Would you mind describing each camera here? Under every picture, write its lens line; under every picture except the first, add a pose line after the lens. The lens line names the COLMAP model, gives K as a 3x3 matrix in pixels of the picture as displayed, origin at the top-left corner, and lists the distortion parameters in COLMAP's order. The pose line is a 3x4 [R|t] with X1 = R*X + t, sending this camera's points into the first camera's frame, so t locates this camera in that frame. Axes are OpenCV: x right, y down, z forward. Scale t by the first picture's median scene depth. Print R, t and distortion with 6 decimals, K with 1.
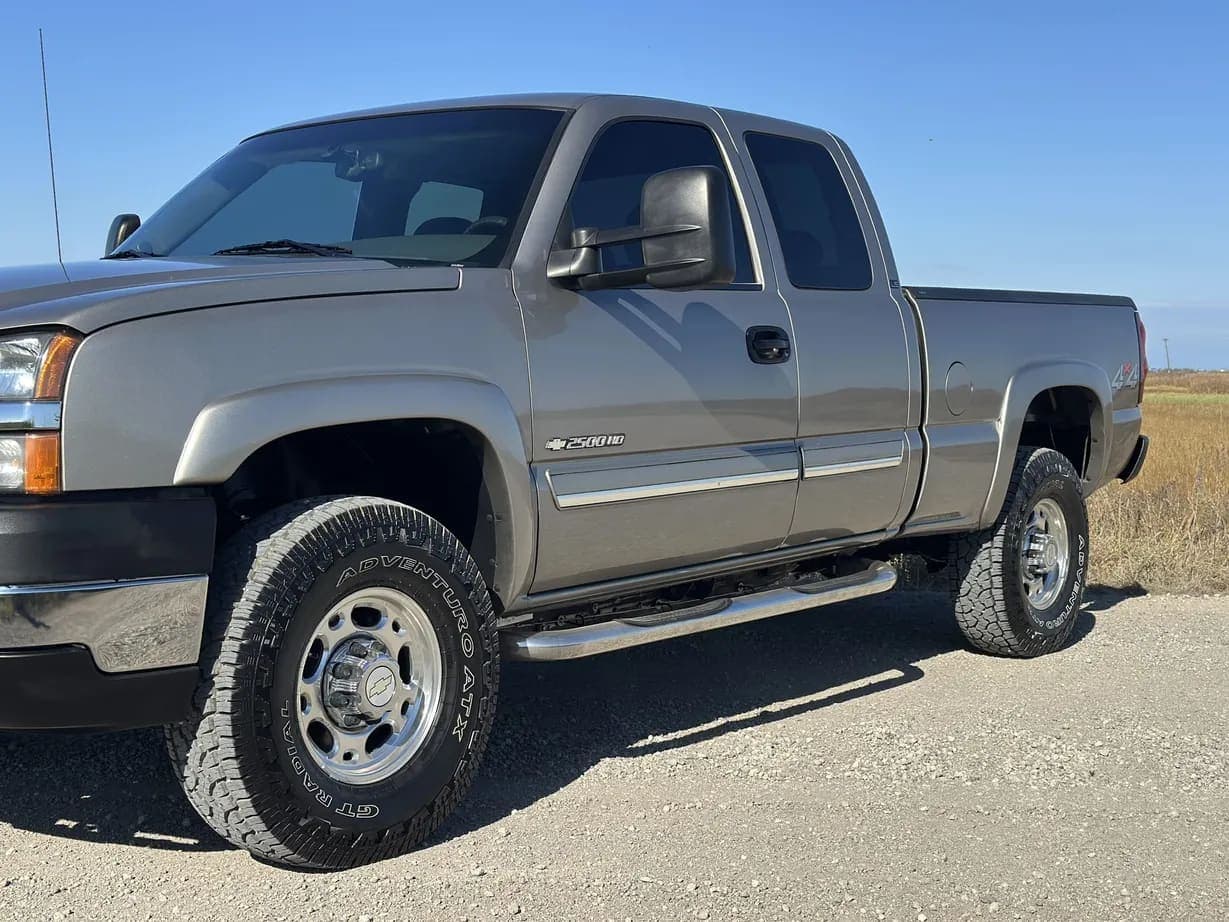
lens RADIAL K [[1775.9, 0, 662.4], [0, 1775.9, 454.5], [0, 0, 1]] dist [0.093883, 0.000000]
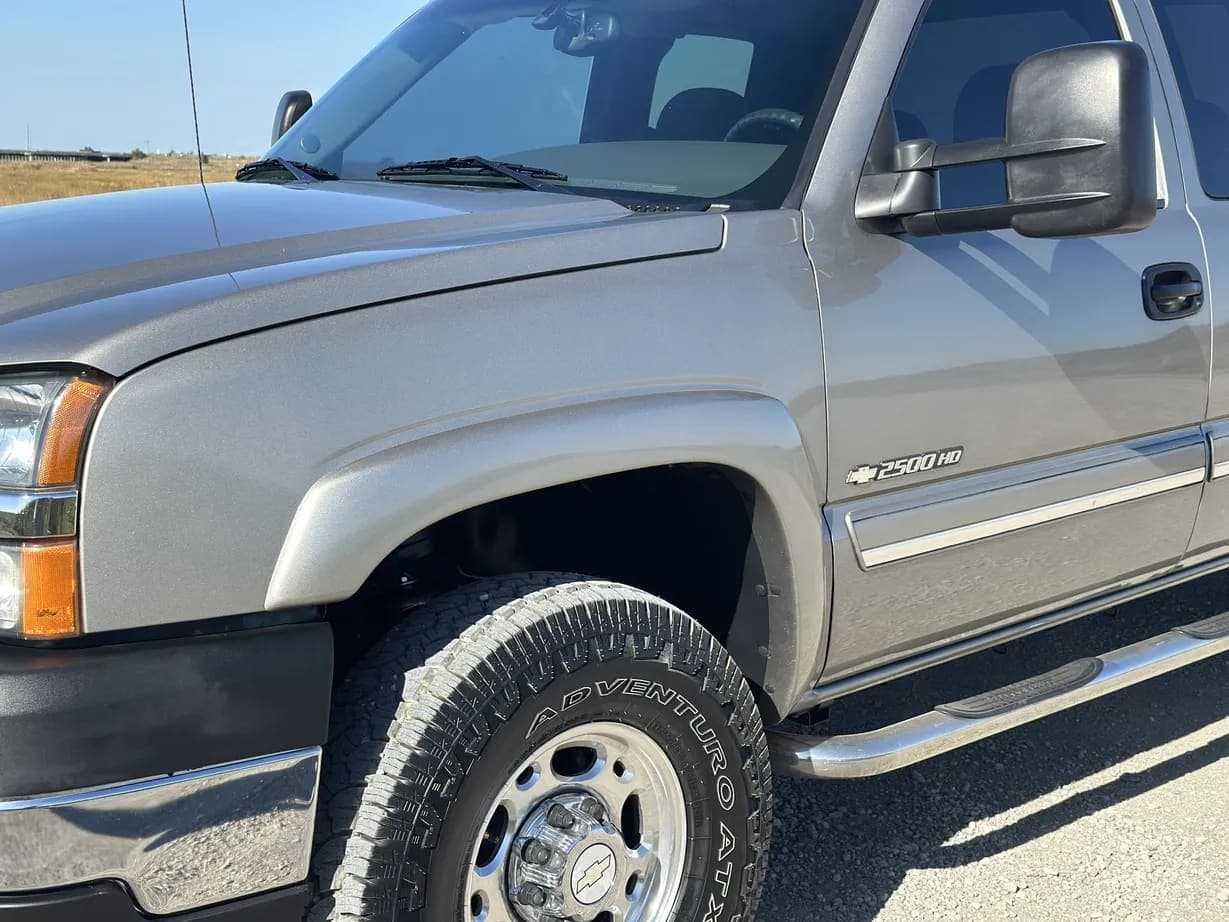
lens RADIAL K [[1775.9, 0, 617.7], [0, 1775.9, 467.3], [0, 0, 1]] dist [0.093883, 0.000000]
pose [[0.985677, 0.031210, -0.165732, -0.039994], [-0.011679, 0.993000, 0.117538, -0.085987], [0.168240, -0.113919, 0.979141, 0.333108]]
